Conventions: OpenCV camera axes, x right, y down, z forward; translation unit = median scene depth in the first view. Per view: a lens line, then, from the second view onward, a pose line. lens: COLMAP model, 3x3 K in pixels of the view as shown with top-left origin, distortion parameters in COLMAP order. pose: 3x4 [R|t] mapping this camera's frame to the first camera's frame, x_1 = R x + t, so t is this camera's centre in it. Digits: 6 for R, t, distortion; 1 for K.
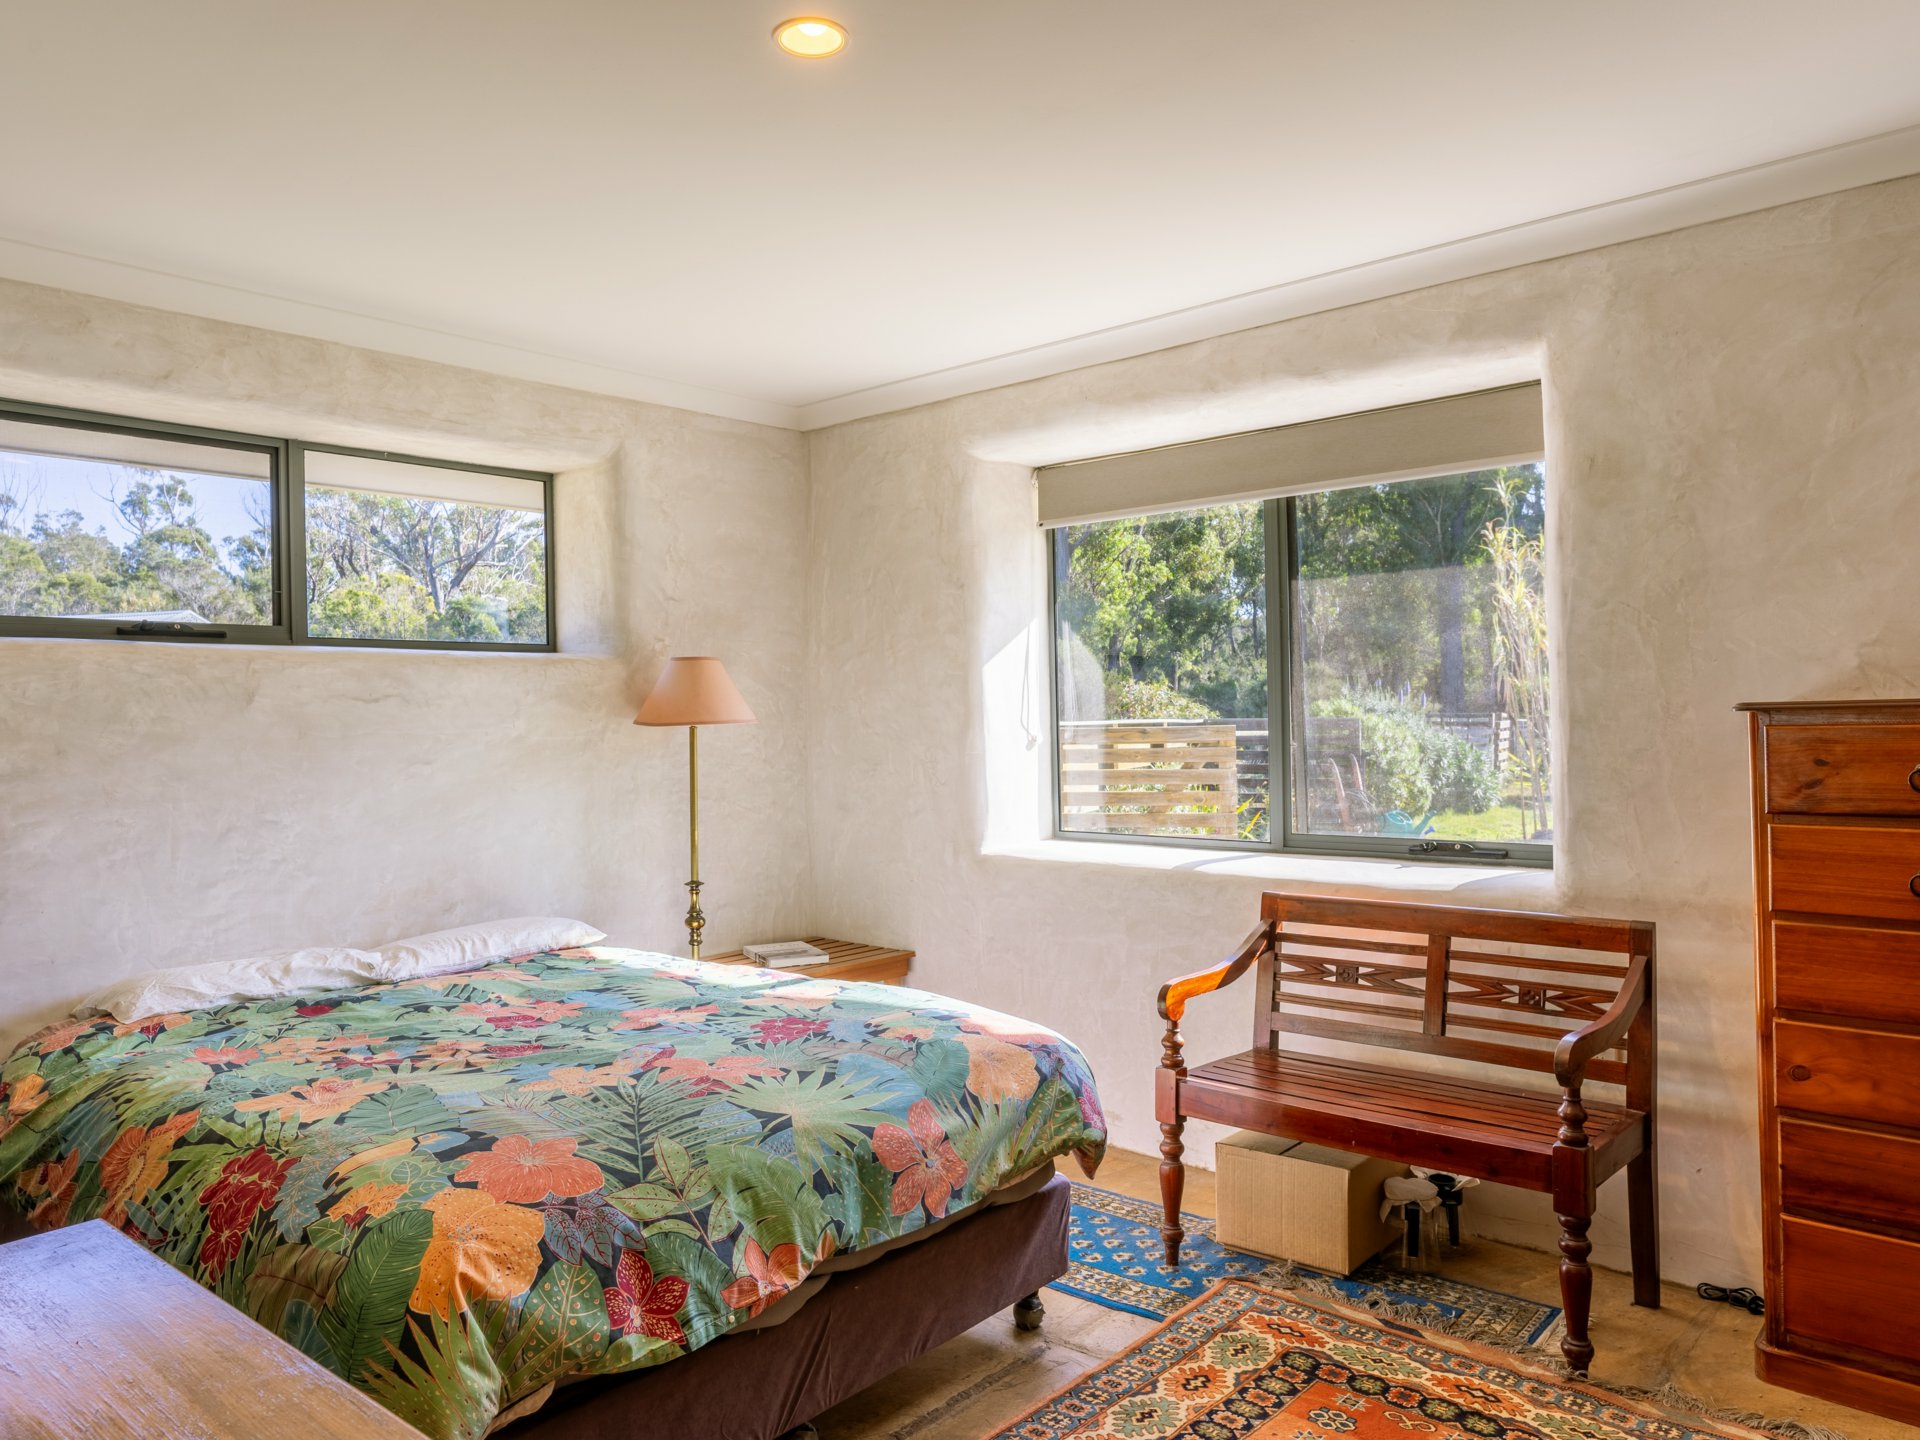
lens RADIAL K [[1318.0, 0, 960.0], [0, 1318.0, 720.0], [0, 0, 1]] dist [-0.007620, 0.000341]
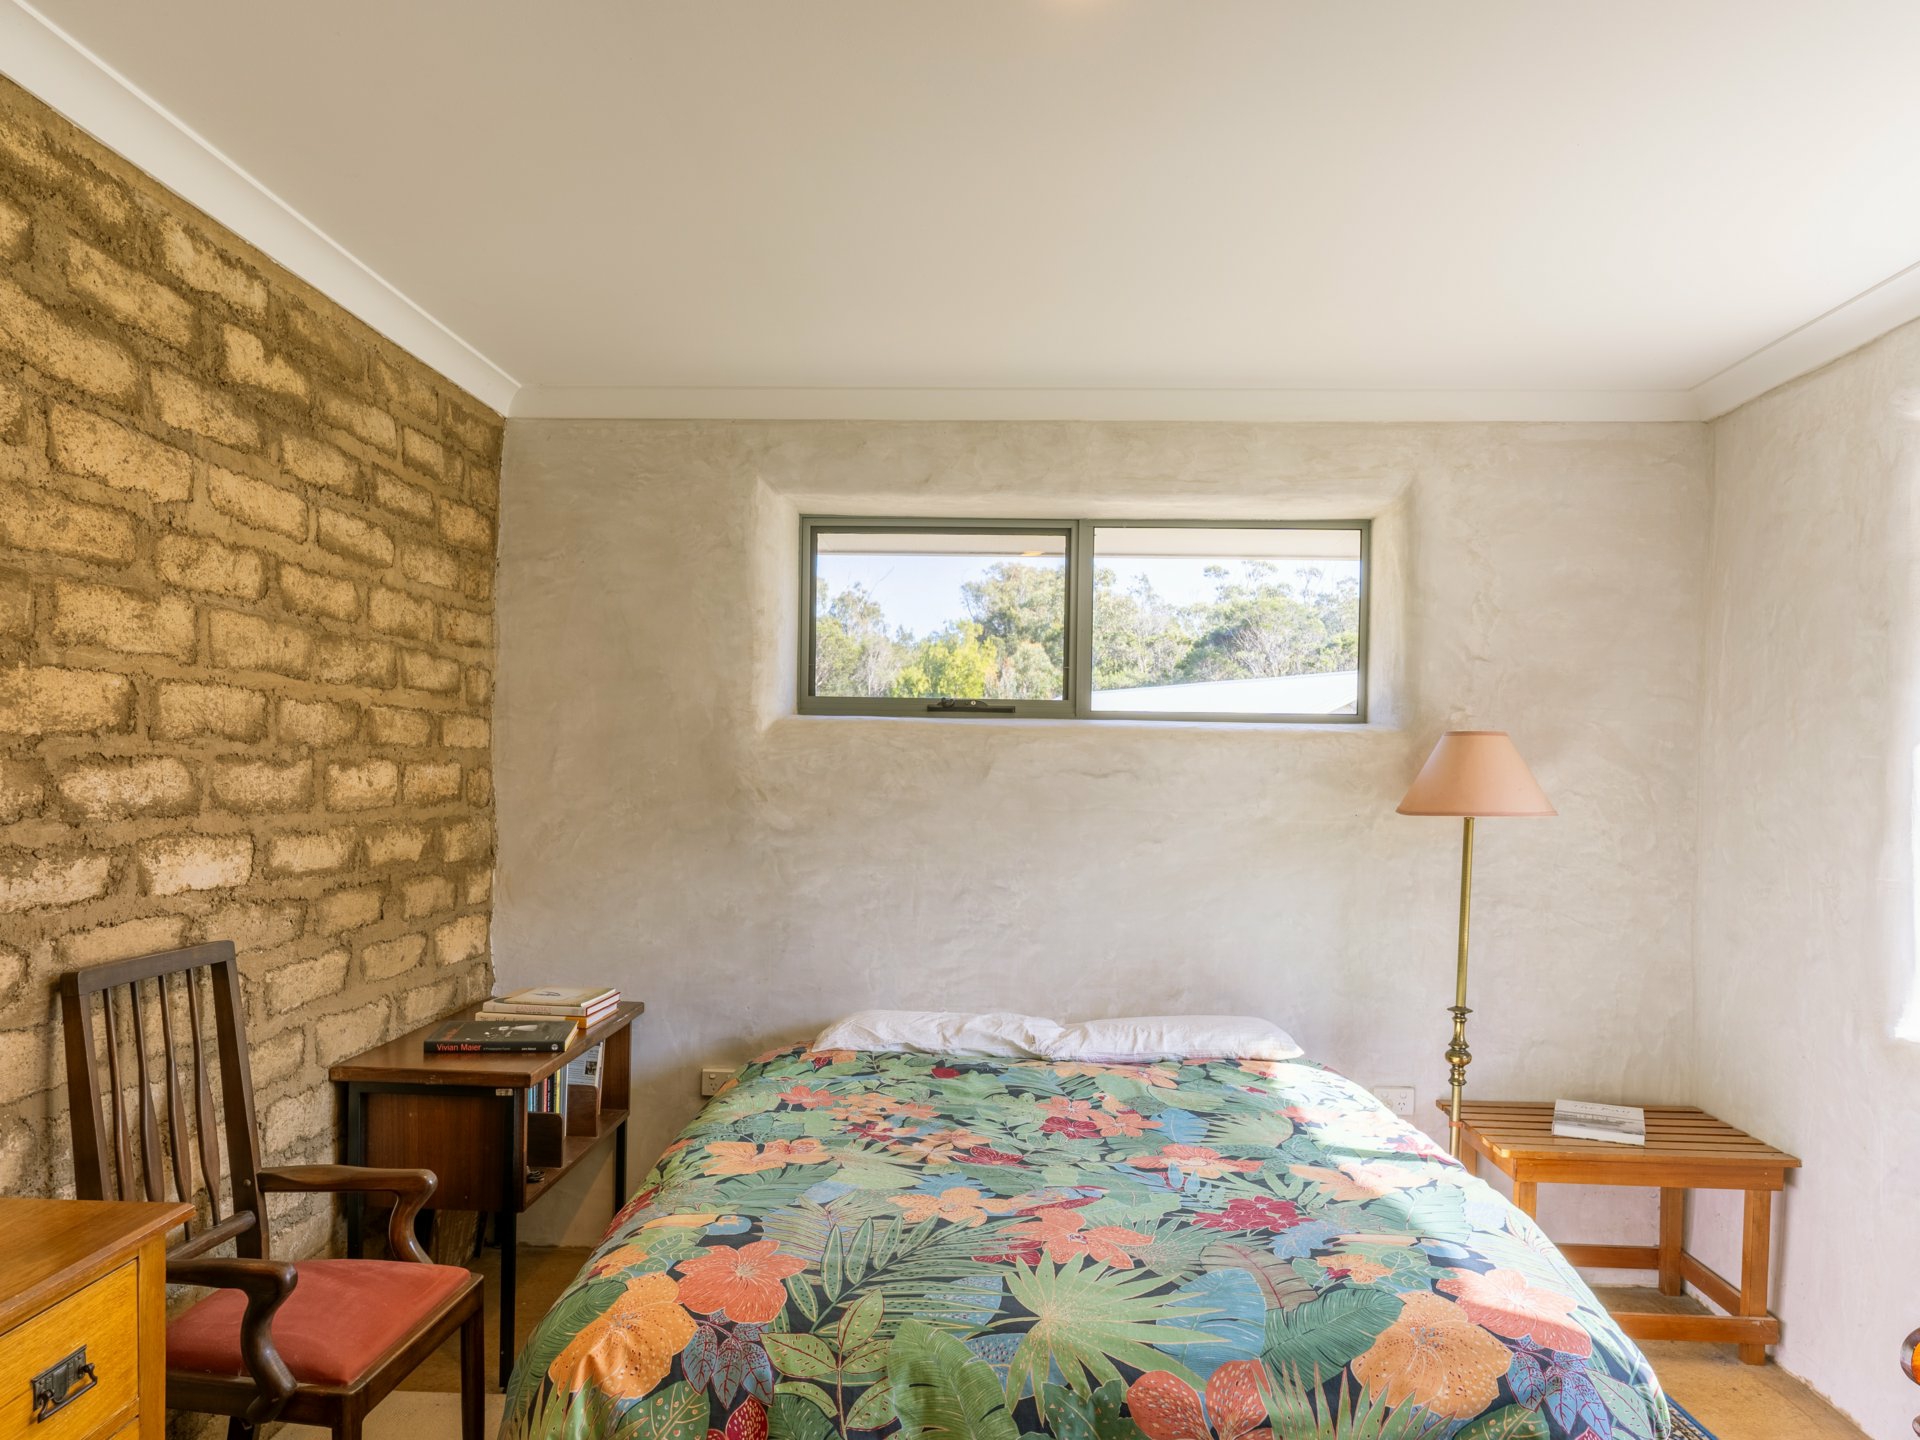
lens RADIAL K [[1376.4, 0, 960.3], [0, 1376.4, 797.1], [0, 0, 1]] dist [-0.007110, 0.002548]
pose [[0.629563, 0.044476, -0.775676, 0.320825], [-0.030651, 0.999005, 0.032403, -0.031417], [0.776345, 0.003376, 0.630300, 0.282009]]
